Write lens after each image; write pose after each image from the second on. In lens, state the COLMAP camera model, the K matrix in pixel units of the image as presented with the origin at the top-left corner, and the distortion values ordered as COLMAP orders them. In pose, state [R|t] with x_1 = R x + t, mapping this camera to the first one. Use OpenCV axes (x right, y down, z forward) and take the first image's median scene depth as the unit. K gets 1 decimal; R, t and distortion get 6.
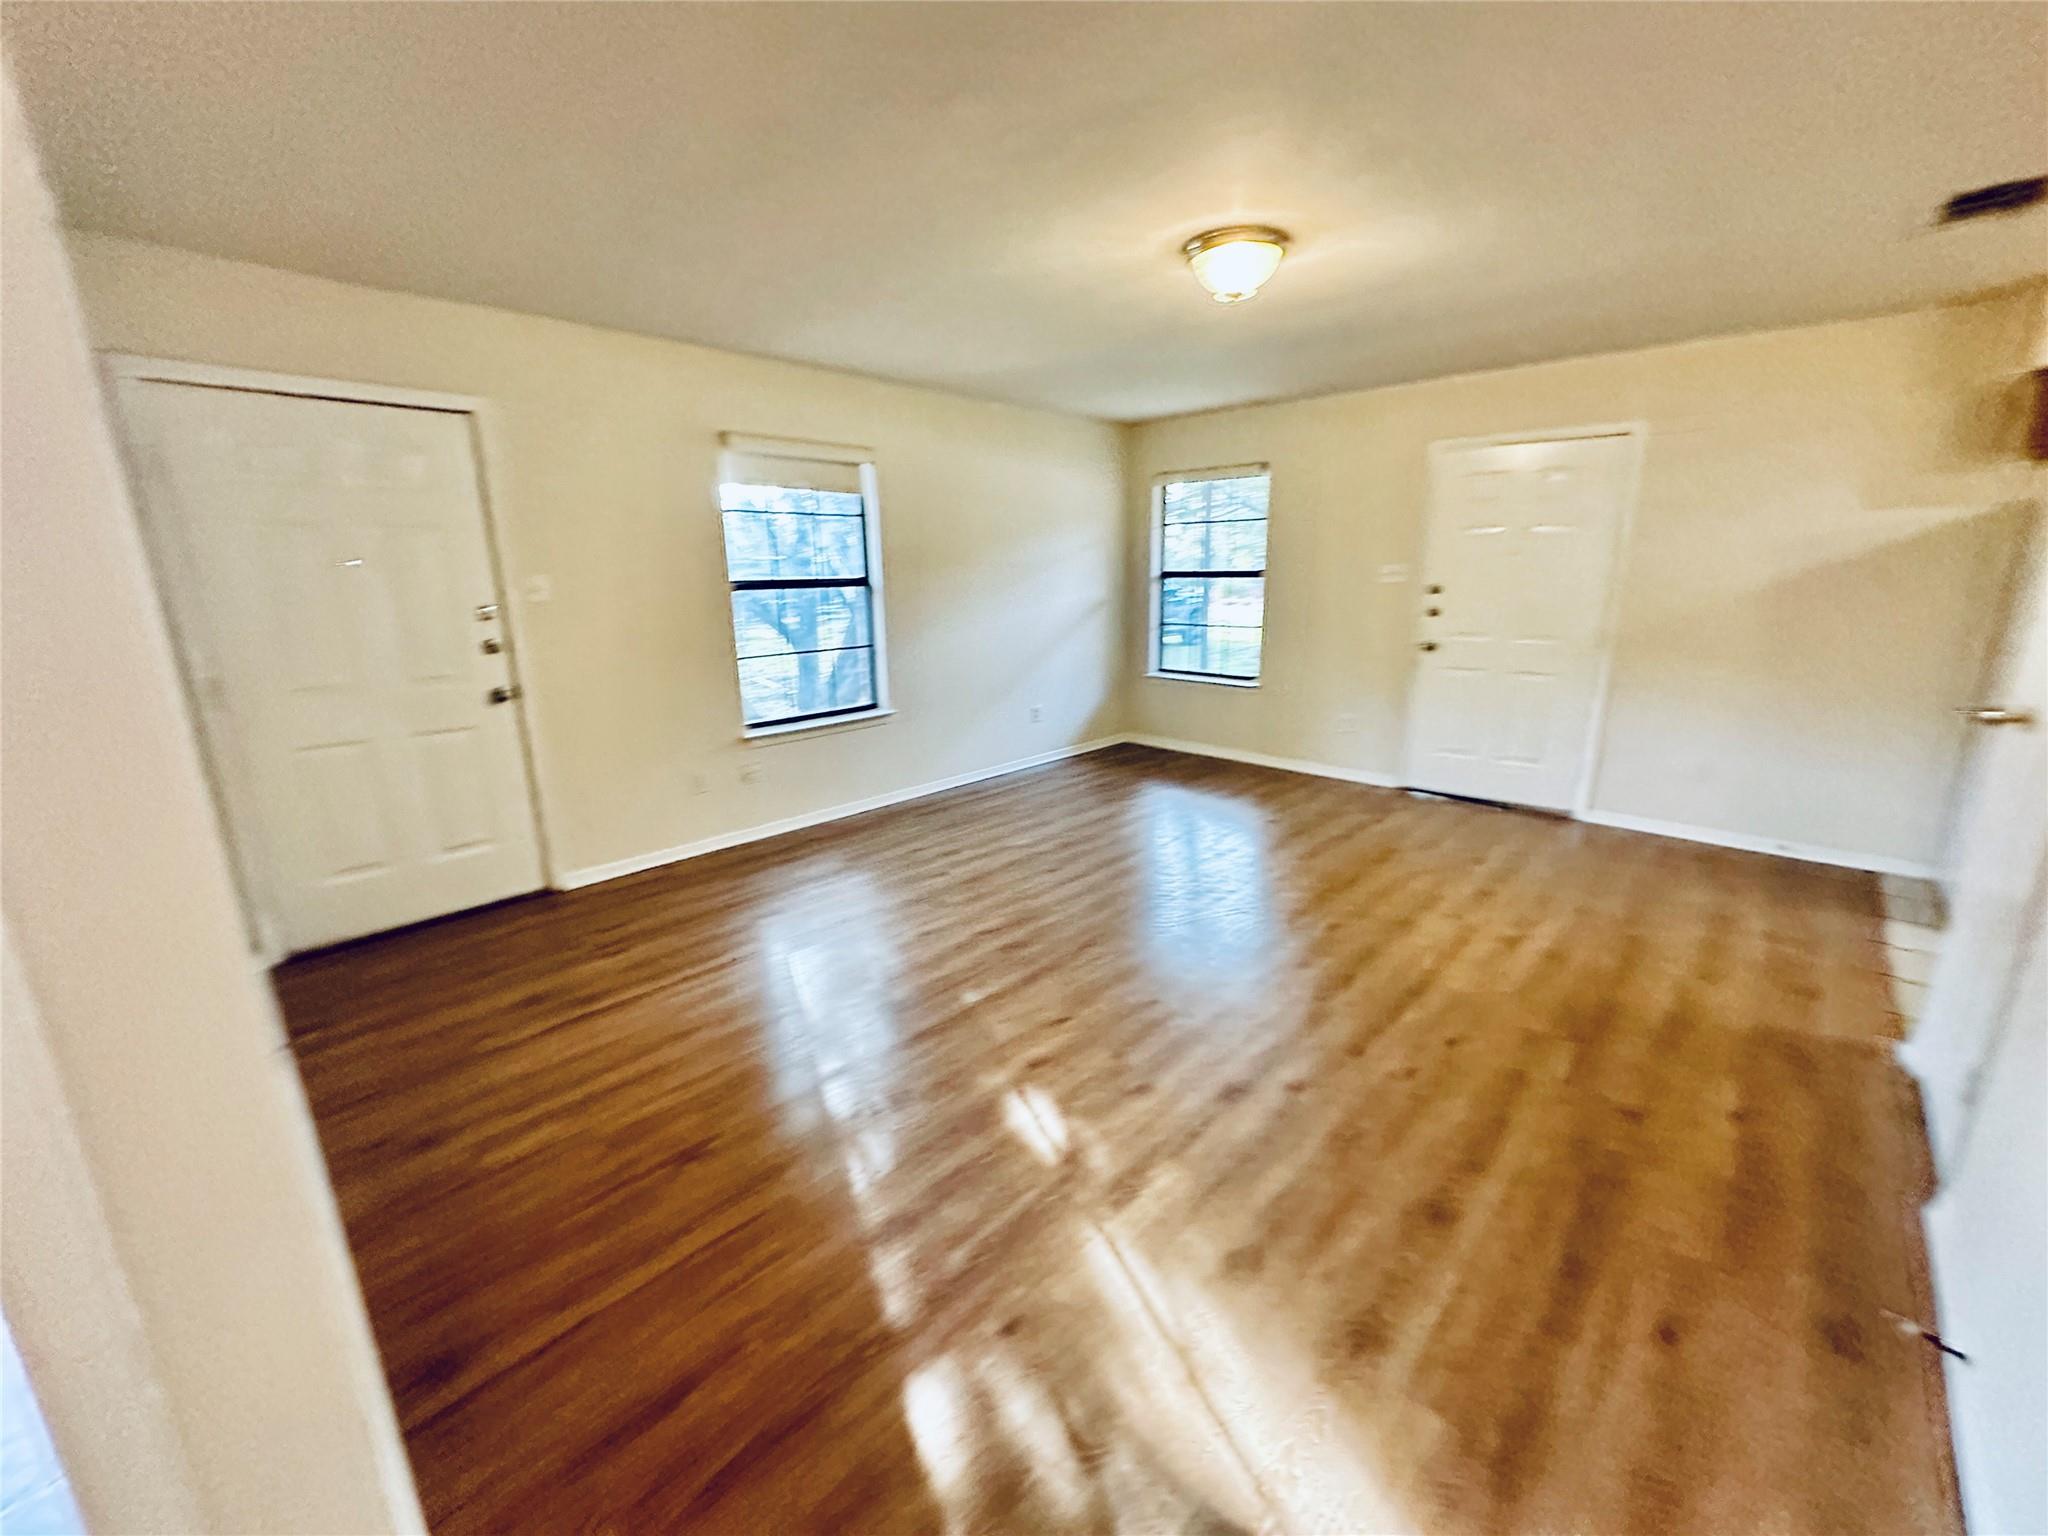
lens RADIAL K [[813.1, 0, 1024.0], [0, 813.1, 768.0], [0, 0, 1]] dist [-0.000616, 0.000196]
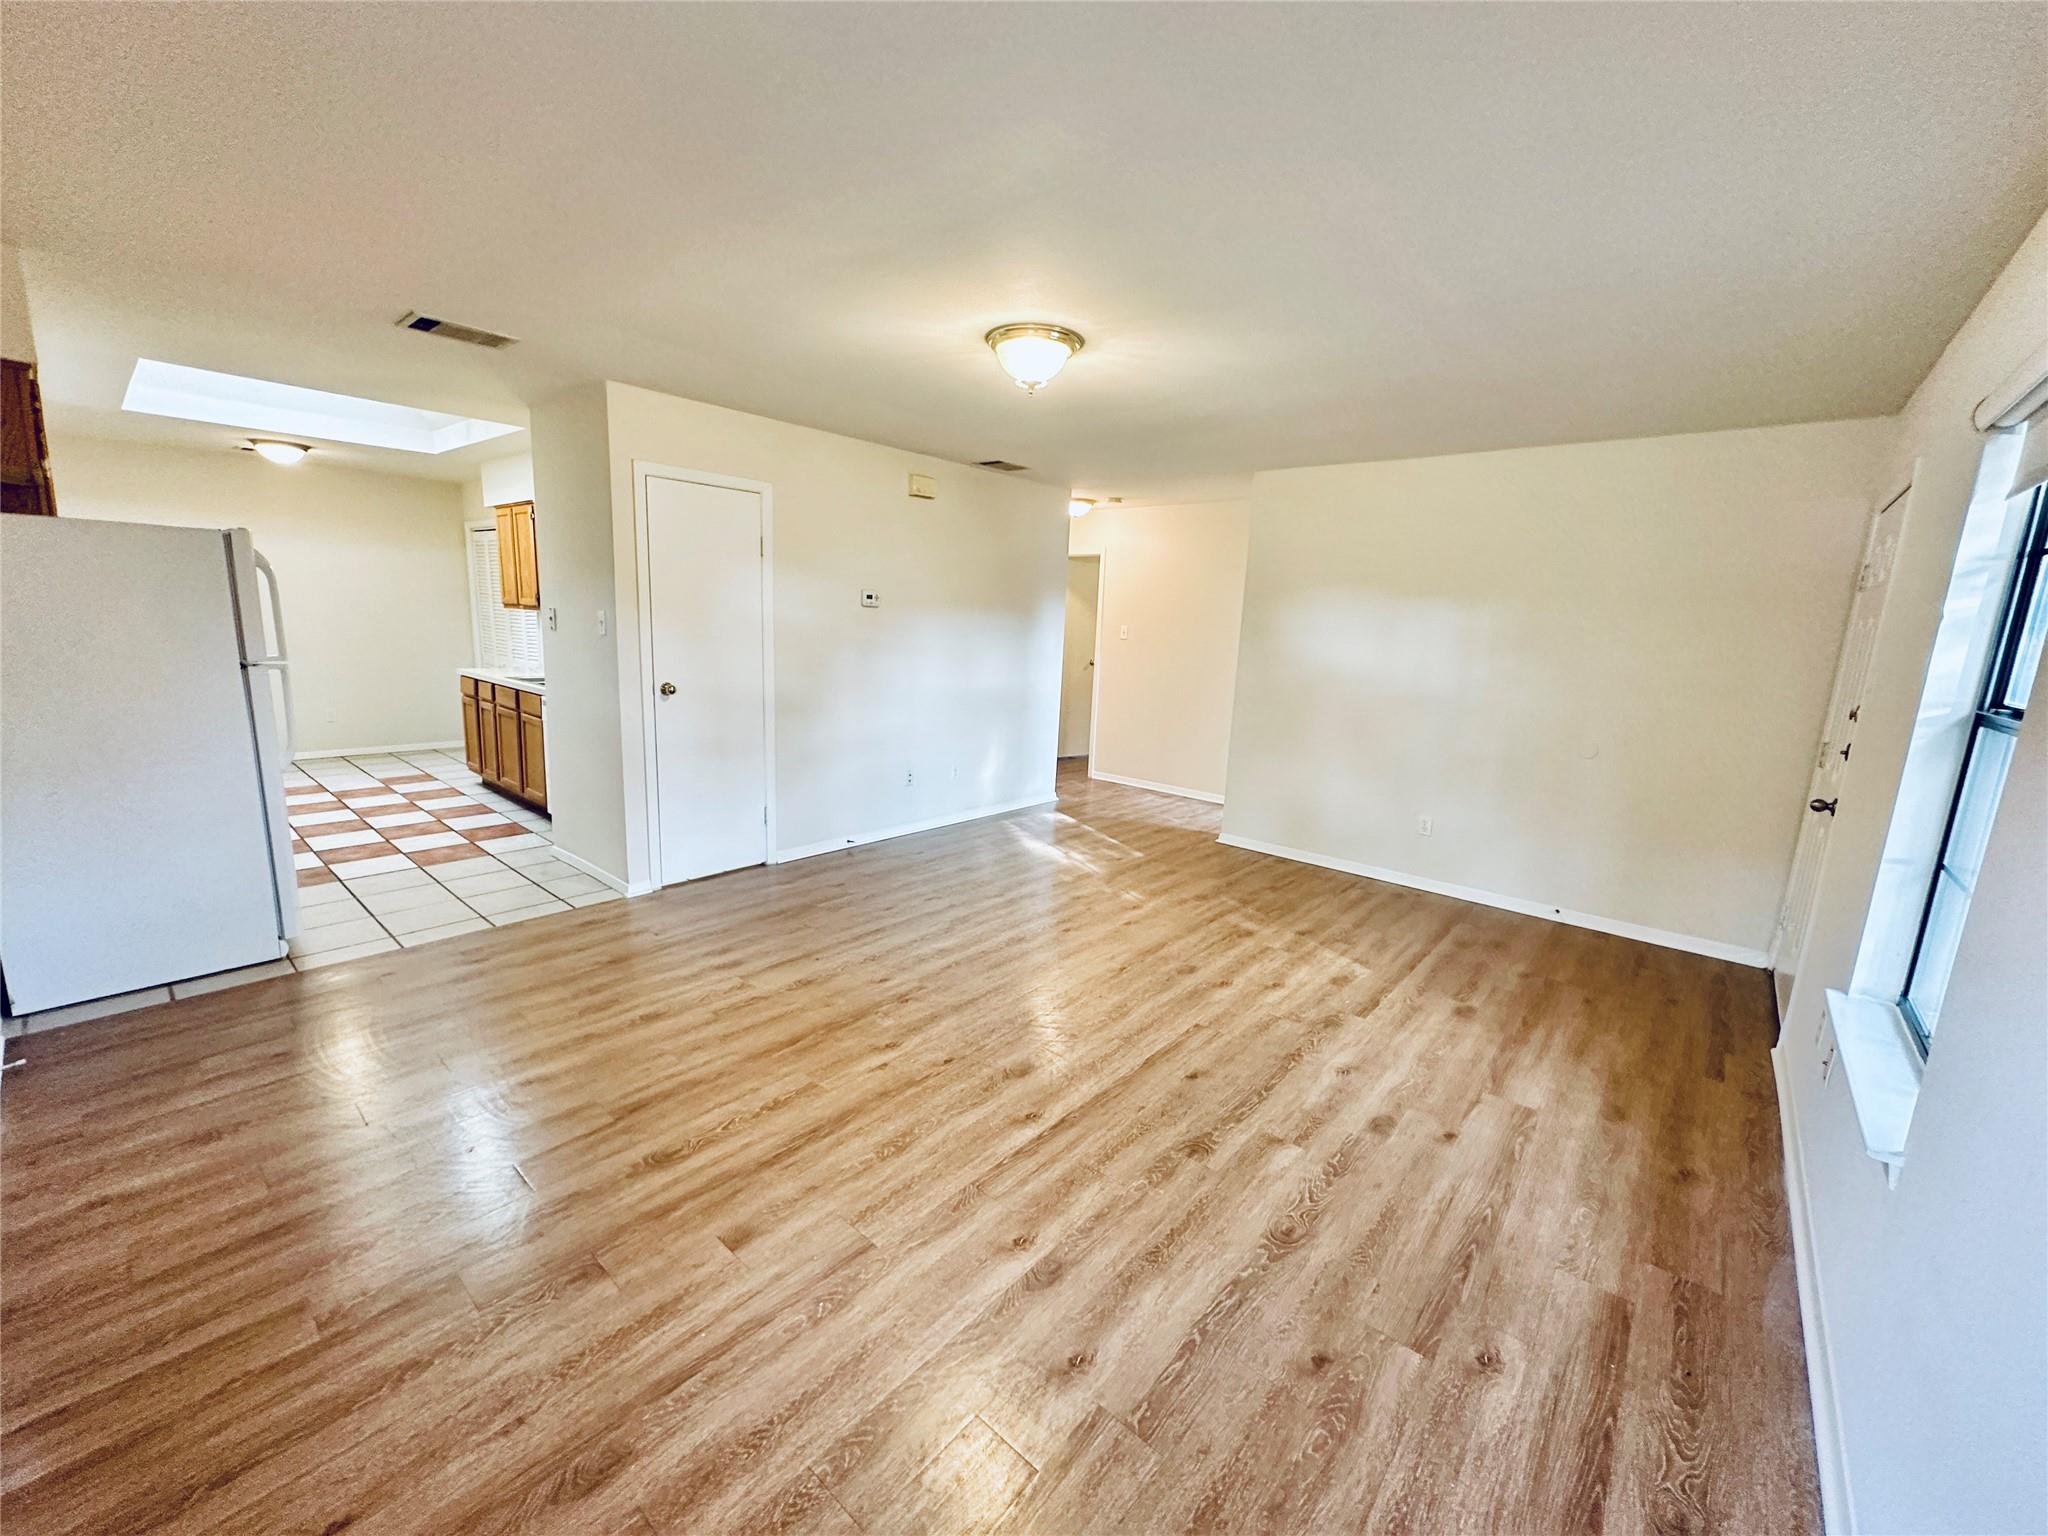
lens RADIAL K [[816.2, 0, 1022.0], [0, 816.2, 766.3], [0, 0, 1]] dist [-0.000862, 0.000118]
pose [[-0.998209, -0.021839, -0.055693, 0.307402], [-0.043058, 0.908590, 0.415464, -0.539008], [0.041528, 0.417117, -0.907903, 2.067884]]
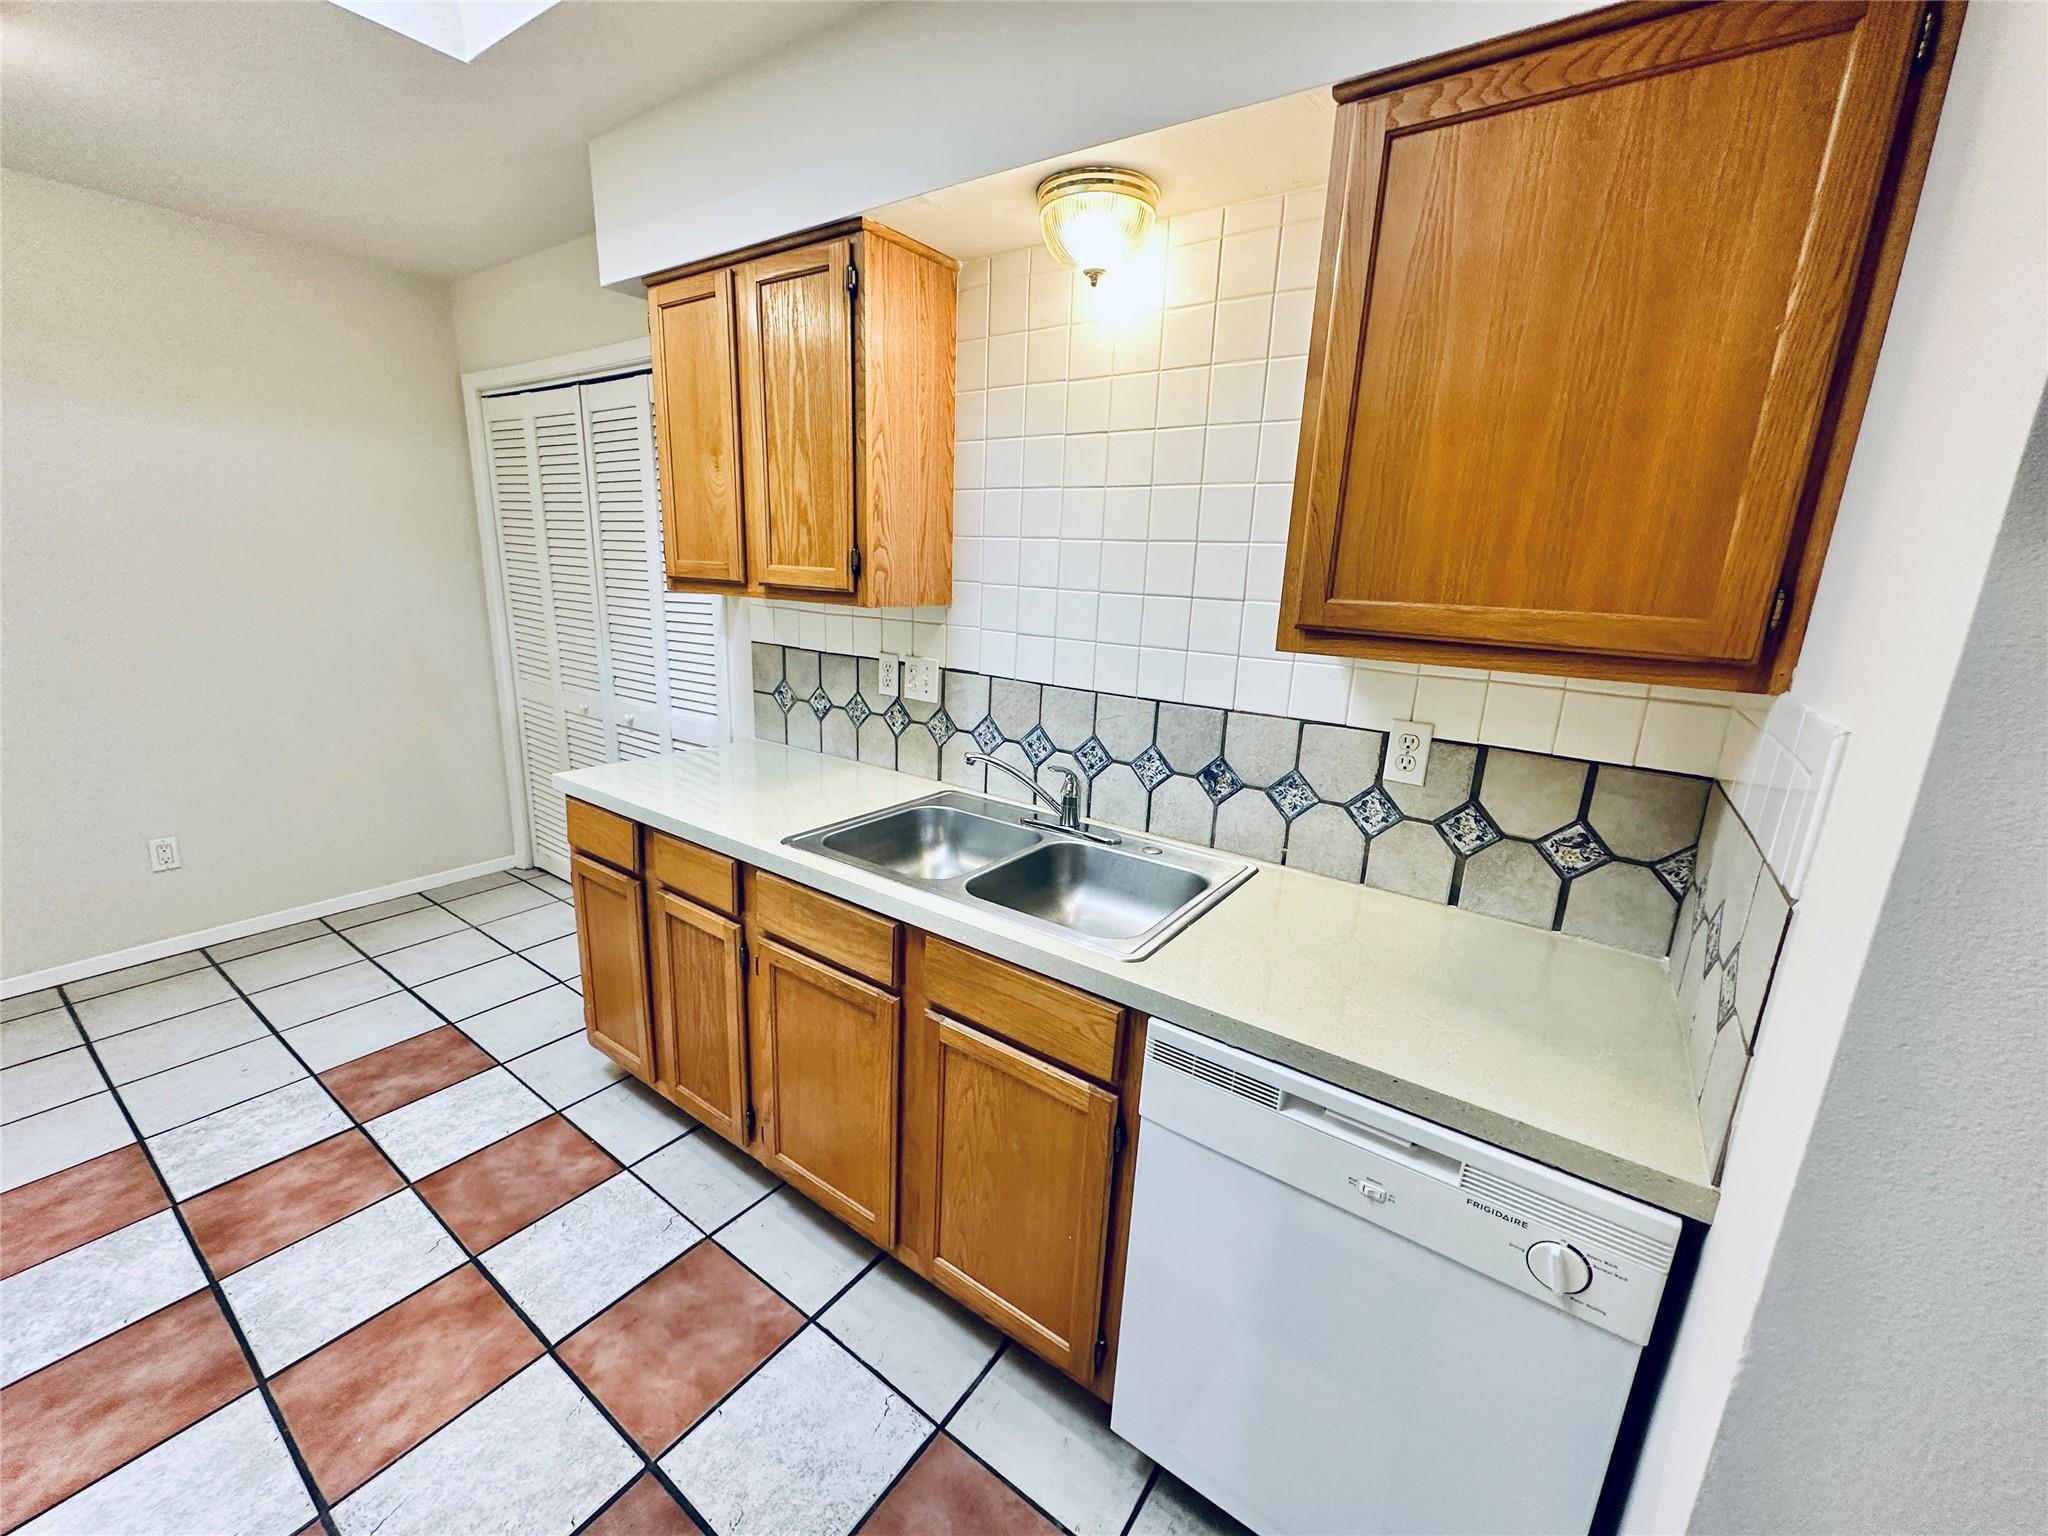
lens RADIAL K [[816.2, 0, 1022.0], [0, 816.2, 766.3], [0, 0, 1]] dist [-0.000862, 0.000118]
pose [[-0.988162, 0.010727, -0.153038, 1.375489], [-0.063399, 0.879831, 0.471040, -0.191782], [0.139700, 0.475166, -0.868735, 0.634689]]
